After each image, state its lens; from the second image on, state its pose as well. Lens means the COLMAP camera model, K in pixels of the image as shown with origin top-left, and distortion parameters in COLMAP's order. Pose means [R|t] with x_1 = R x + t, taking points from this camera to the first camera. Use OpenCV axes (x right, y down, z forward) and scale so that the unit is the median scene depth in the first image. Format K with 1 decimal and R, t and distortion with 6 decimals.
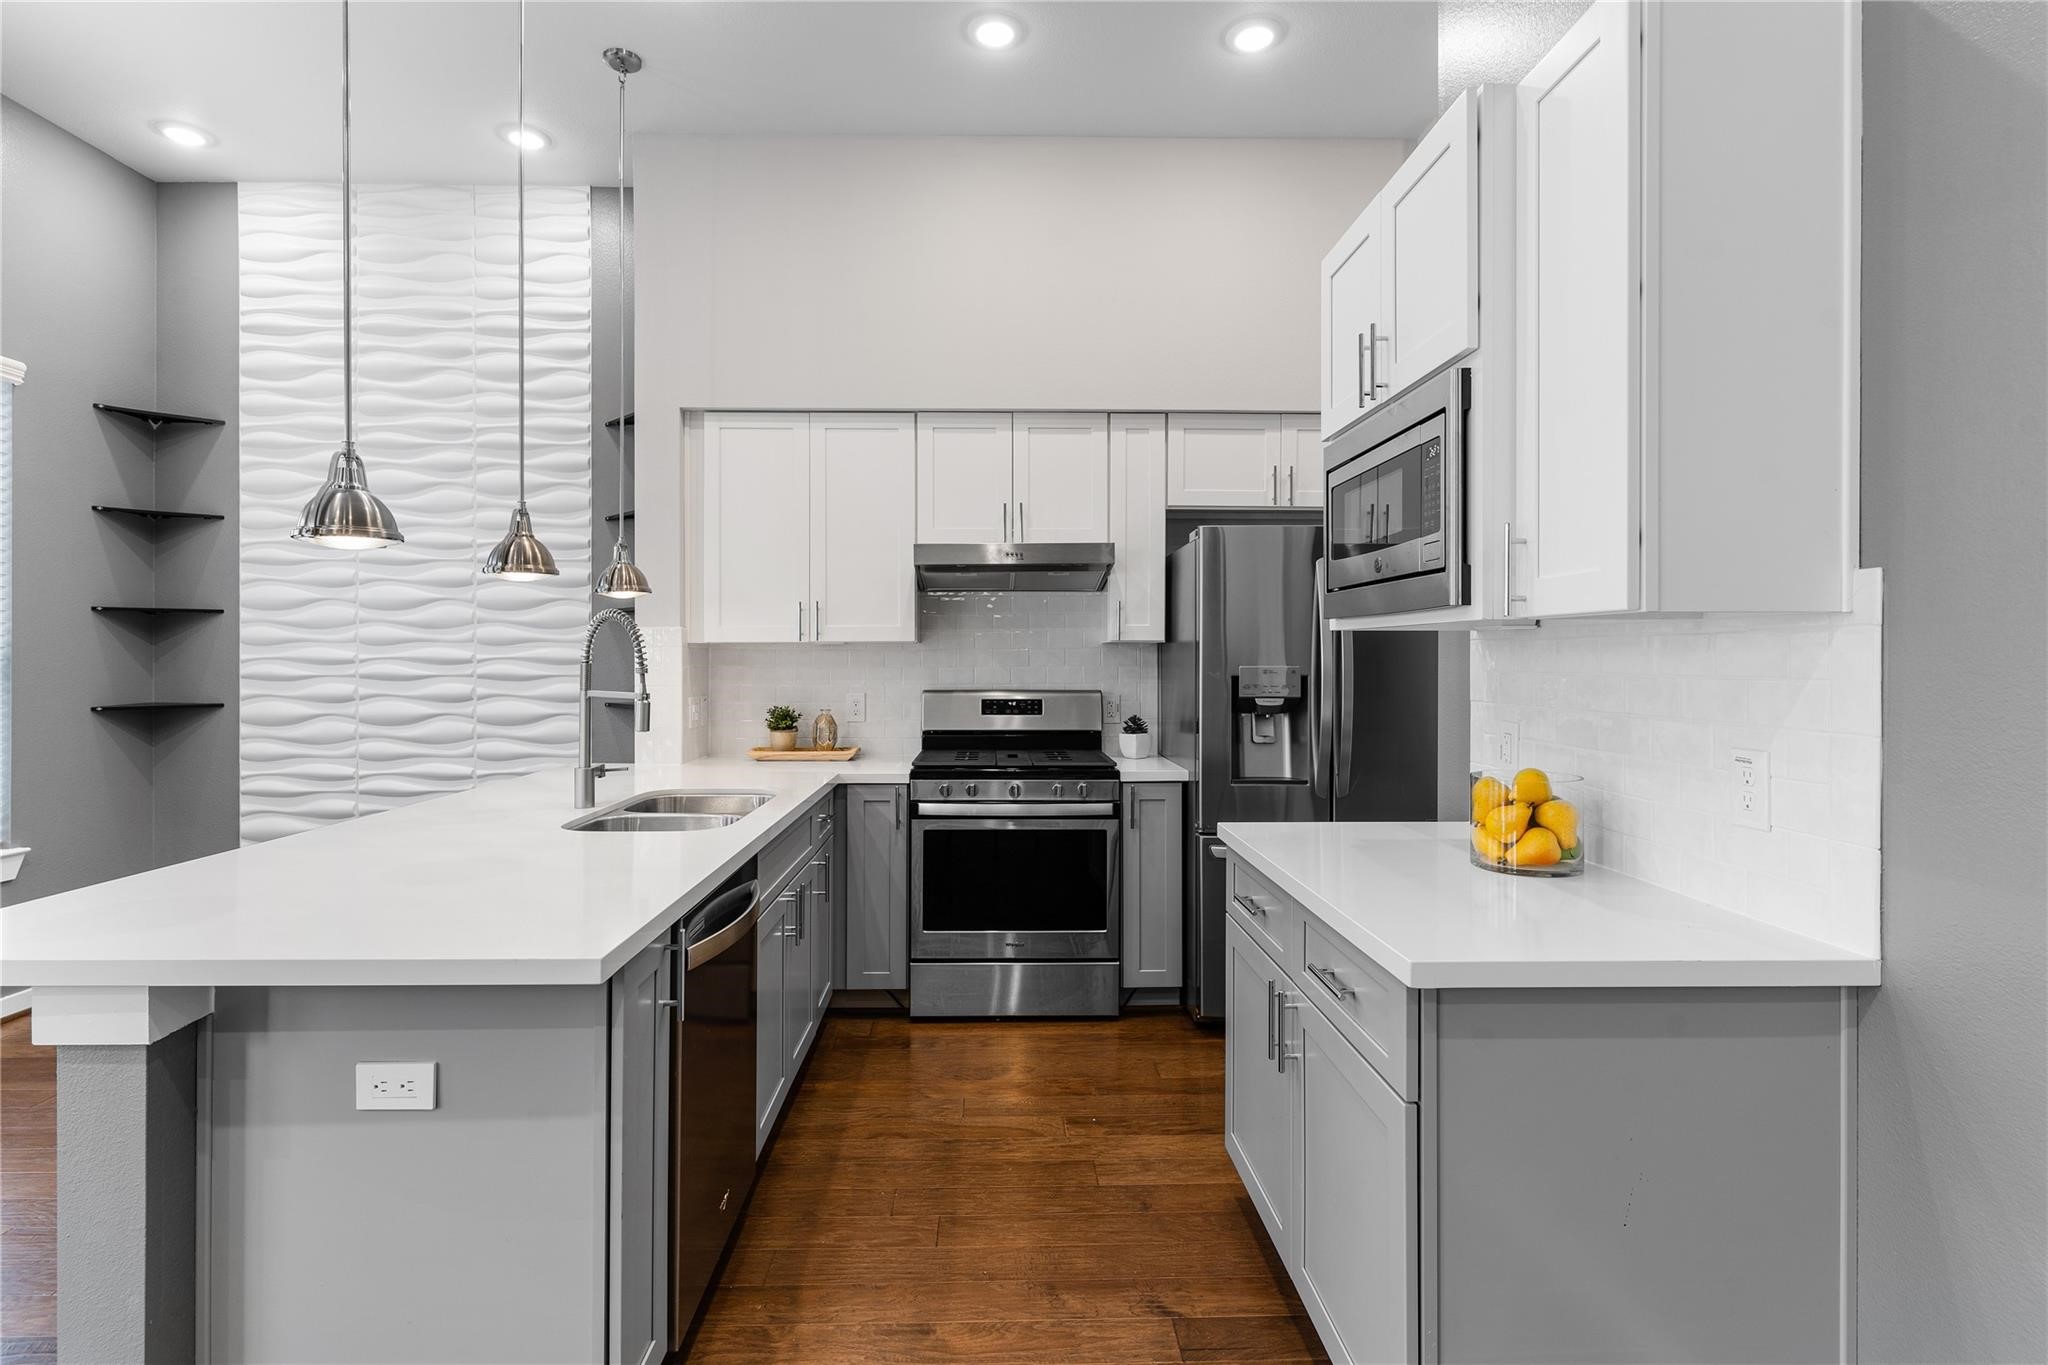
lens RADIAL K [[982.3, 0, 1013.4], [0, 982.3, 652.1], [0, 0, 1]] dist [0.000133, -0.000140]
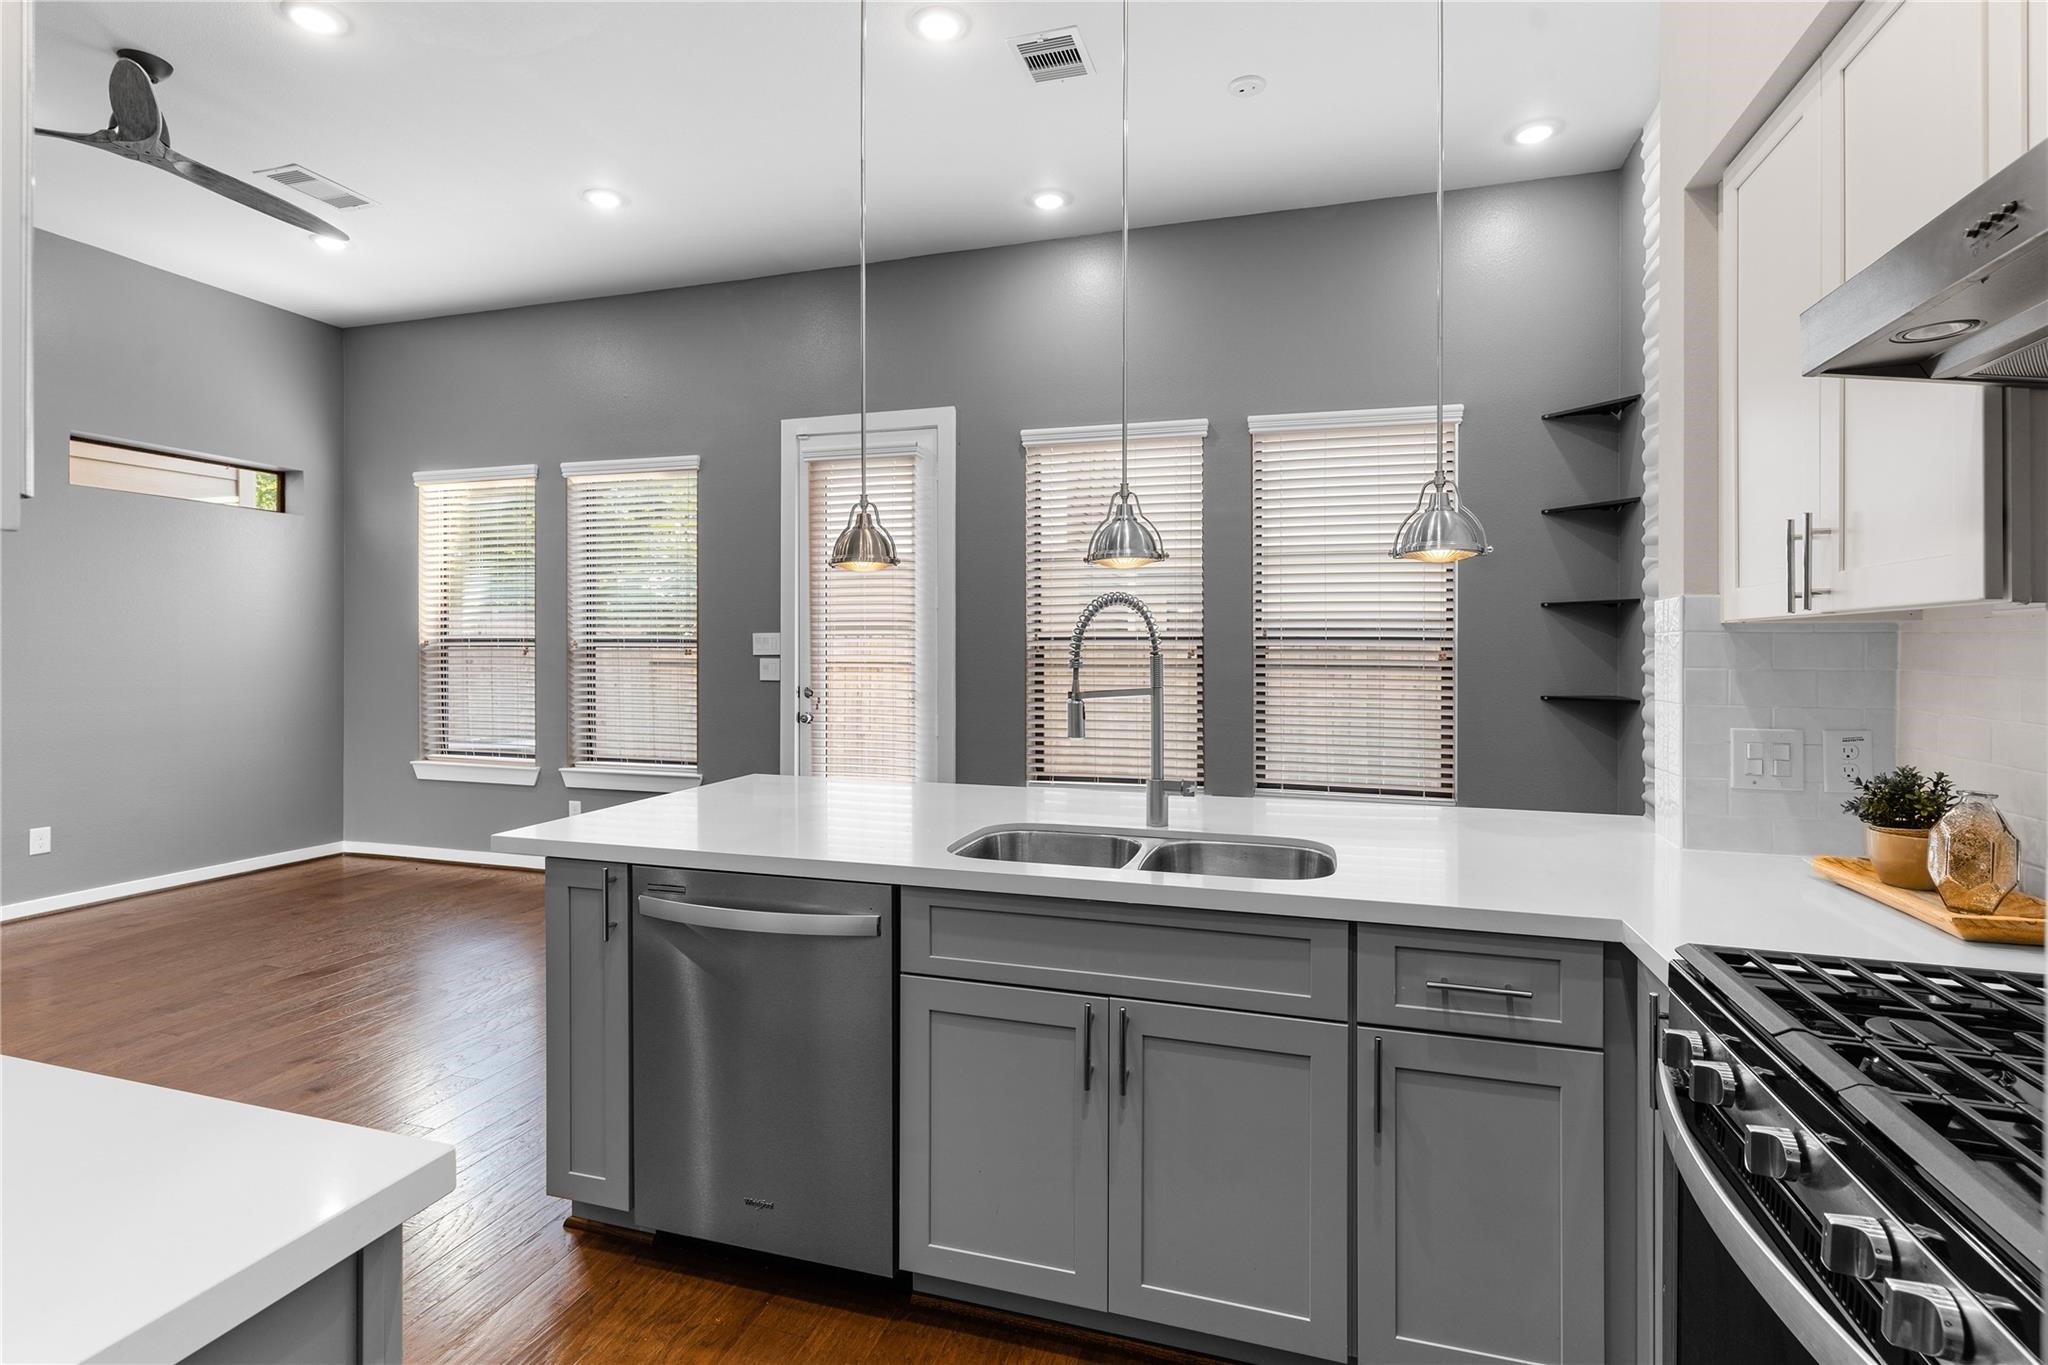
lens RADIAL K [[982.3, 0, 1013.4], [0, 982.3, 652.1], [0, 0, 1]] dist [0.000133, -0.000140]
pose [[-0.322883, 0.001905, -0.946437, 0.275584], [0.000997, 0.999998, 0.001672, 0.005274], [0.946438, -0.000403, -0.322884, 0.786801]]
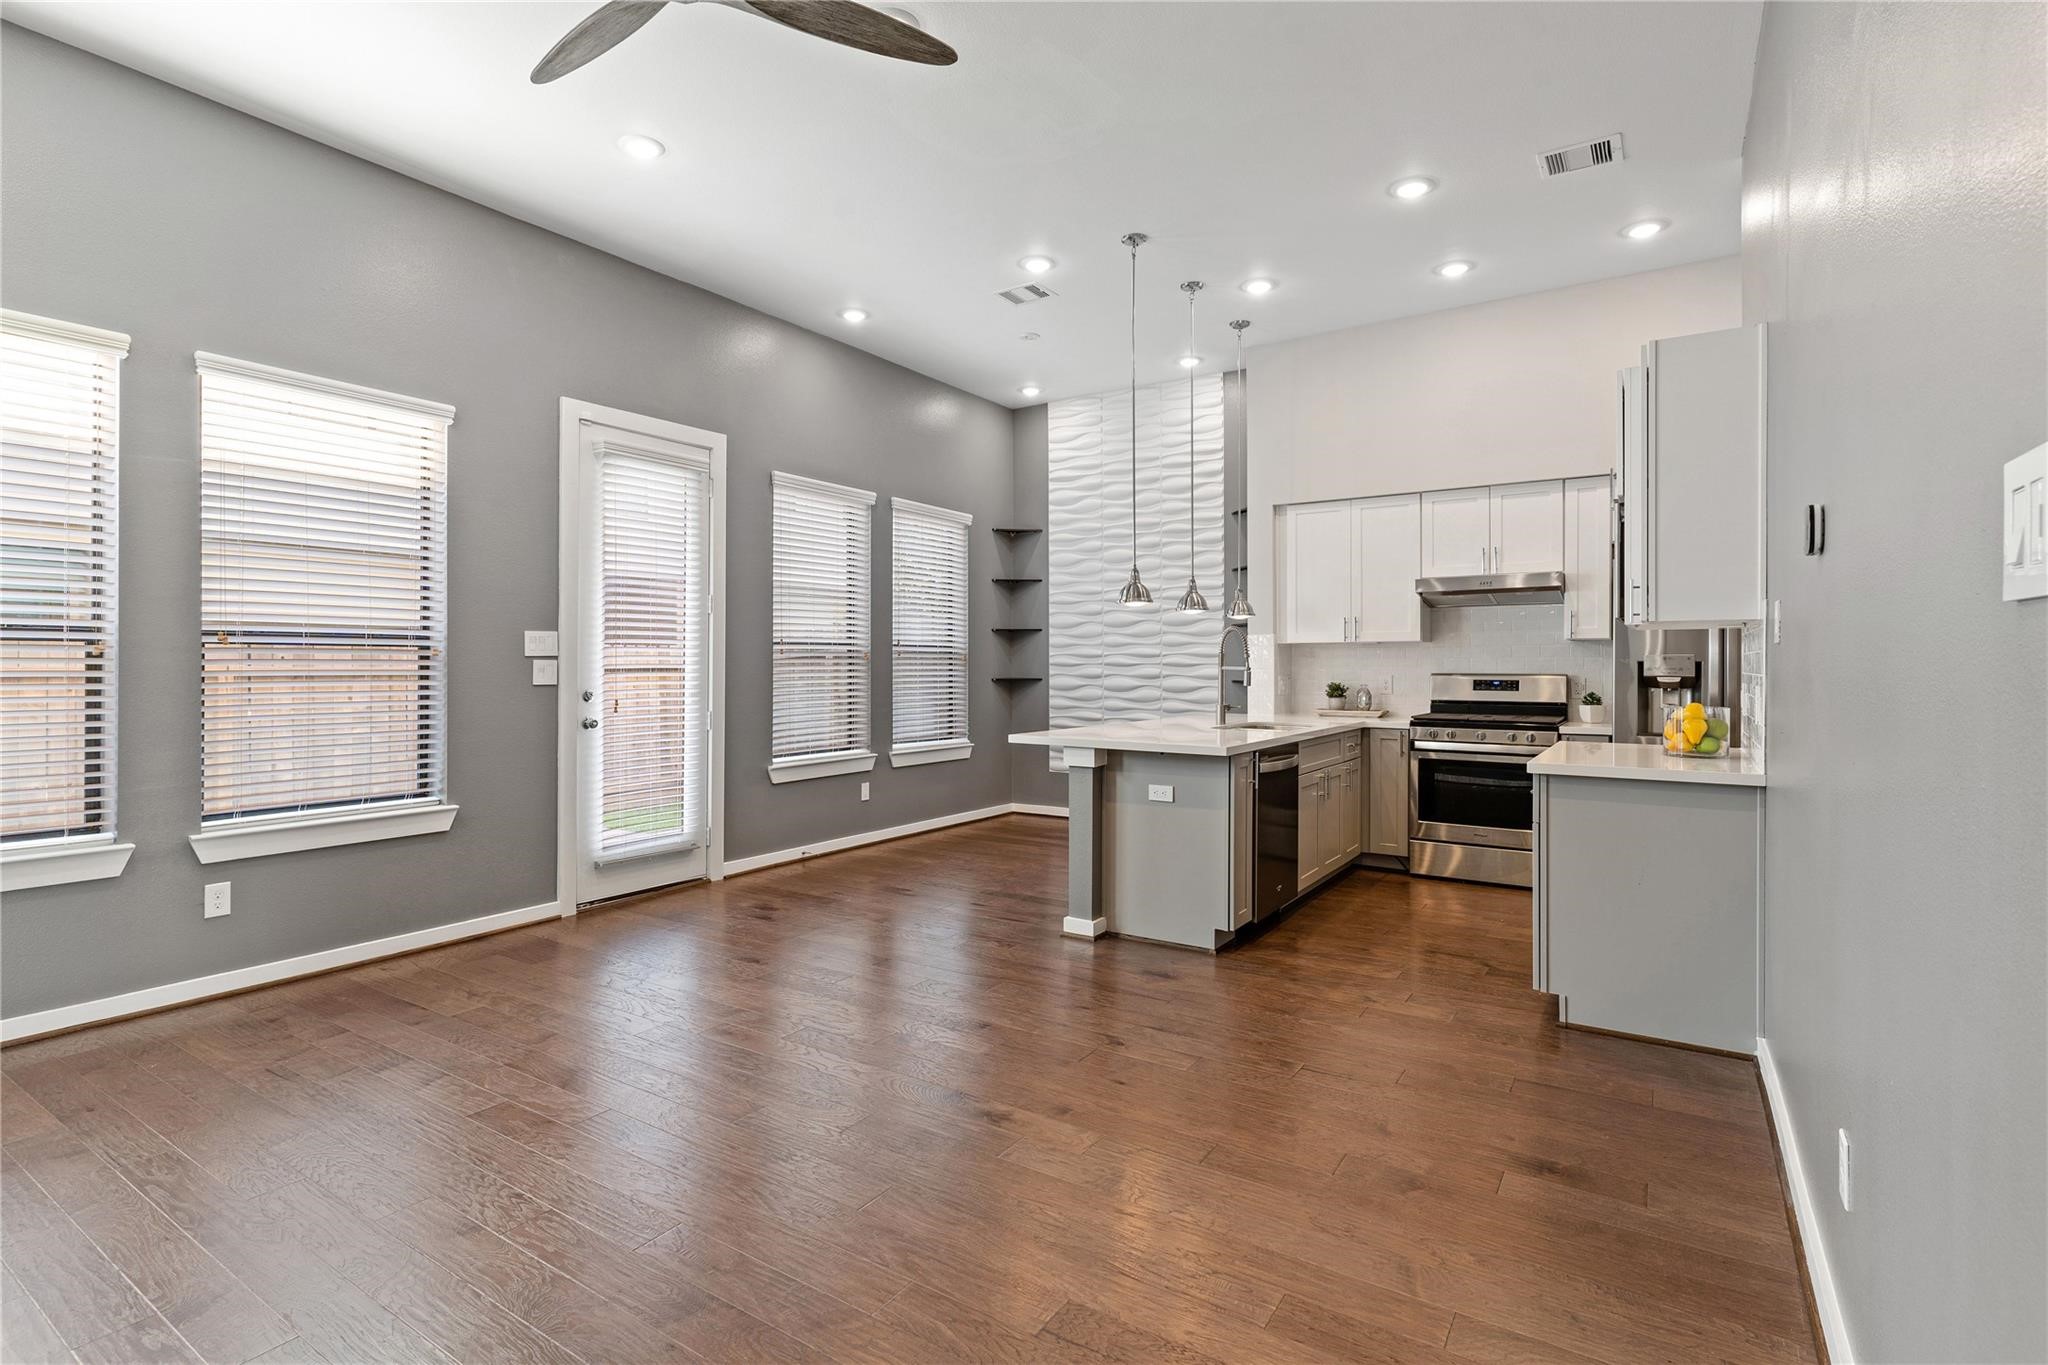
lens RADIAL K [[982.3, 0, 1013.4], [0, 982.3, 652.1], [0, 0, 1]] dist [0.000133, -0.000140]
pose [[0.814653, -0.005783, -0.579920, 0.266245], [0.001979, 0.999972, -0.007193, 0.016088], [0.579945, 0.004712, 0.814642, -0.613238]]
